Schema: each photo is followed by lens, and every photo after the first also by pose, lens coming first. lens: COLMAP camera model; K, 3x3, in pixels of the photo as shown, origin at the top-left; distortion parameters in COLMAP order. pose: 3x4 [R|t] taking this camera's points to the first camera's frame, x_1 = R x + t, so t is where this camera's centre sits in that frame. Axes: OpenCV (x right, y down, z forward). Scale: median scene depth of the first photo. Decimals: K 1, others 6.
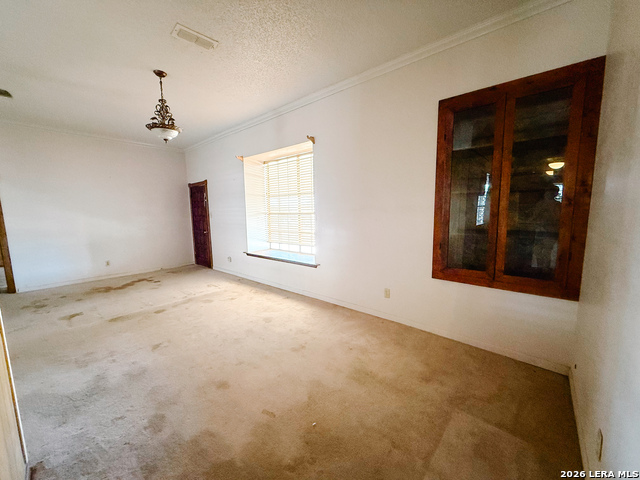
lens RADIAL K [[255.5, 0, 319.6], [0, 255.5, 241.0], [0, 0, 1]] dist [0.001046, -0.000076]
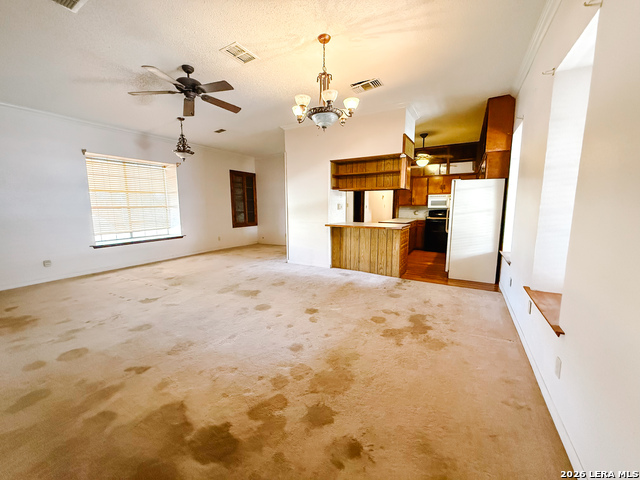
lens RADIAL K [[255.5, 0, 319.2], [0, 255.5, 241.1], [0, 0, 1]] dist [0.001046, -0.000076]
pose [[-0.200746, -0.119241, 0.972359, -2.029422], [0.131658, 0.980276, 0.147393, -0.006401], [-0.970756, 0.157607, -0.181087, 0.452479]]
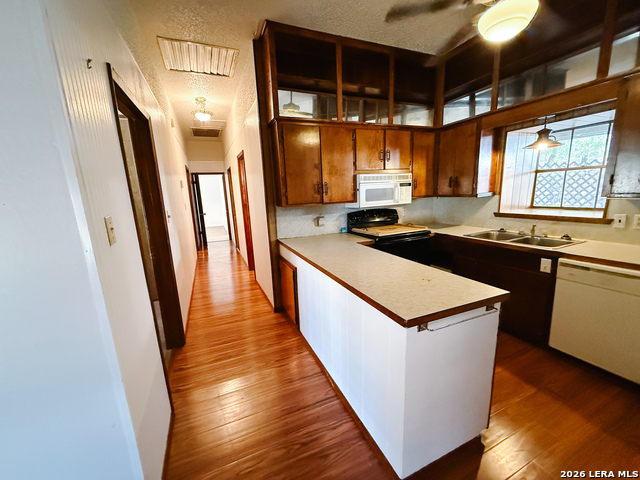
lens RADIAL K [[255.5, 0, 317.8], [0, 255.5, 240.1], [0, 0, 1]] dist [0.001046, -0.000076]
pose [[-0.903724, -0.021406, 0.427581, -0.372580], [0.115303, 0.949675, 0.291243, -0.004696], [-0.412297, 0.312505, -0.855776, -0.034482]]
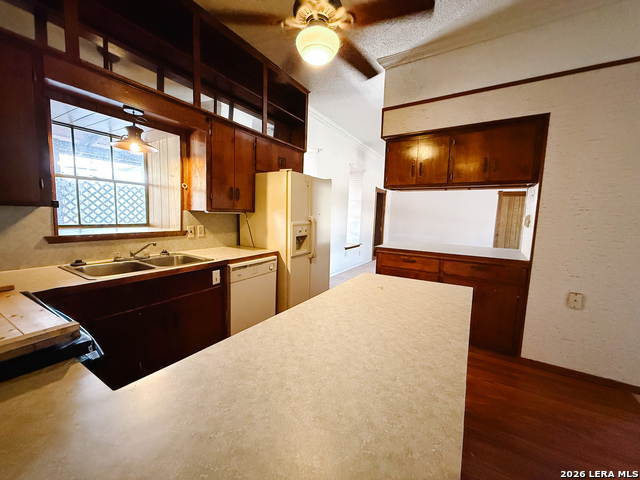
lens RADIAL K [[255.5, 0, 318.4], [0, 255.5, 241.1], [0, 0, 1]] dist [0.001046, -0.000076]
pose [[0.172741, 0.130702, -0.976257, 0.010862], [-0.159051, 0.981850, 0.103308, 0.102456], [0.972041, 0.137429, 0.190394, -0.631470]]
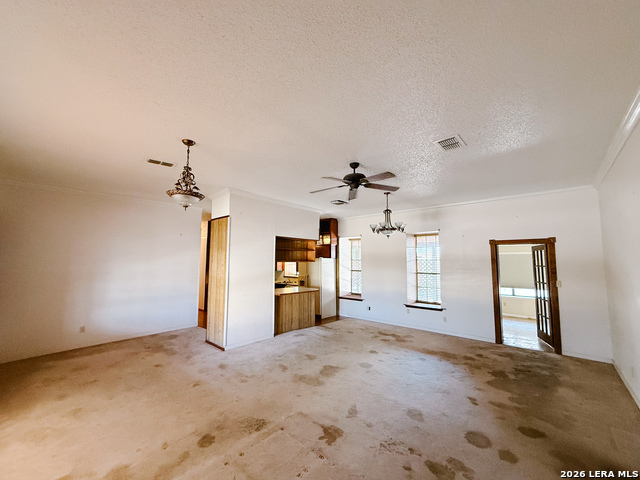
lens RADIAL K [[255.5, 0, 318.0], [0, 255.5, 240.8], [0, 0, 1]] dist [0.001046, -0.000076]
pose [[-0.999933, 0.011285, 0.002716, -0.909775], [0.011390, 0.999050, 0.042075, -0.251852], [-0.002238, 0.042103, -0.999111, 1.615083]]
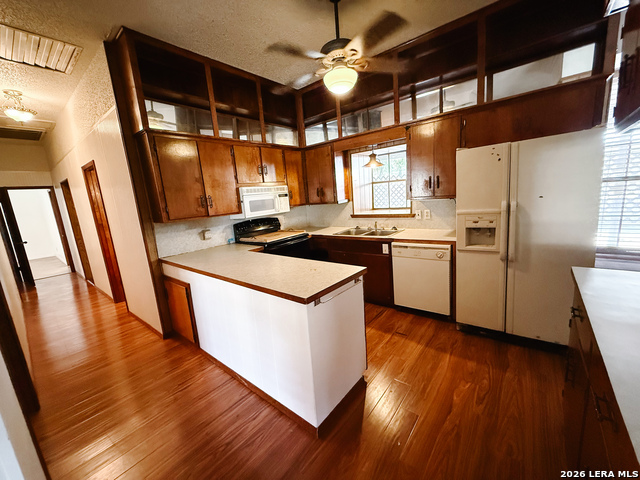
lens RADIAL K [[255.5, 0, 317.0], [0, 255.5, 239.6], [0, 0, 1]] dist [0.001046, -0.000076]
pose [[-0.994349, 0.104398, -0.019274, -0.359742], [0.093853, 0.949302, 0.300028, -0.018785], [0.049619, 0.296523, -0.953736, 0.043849]]
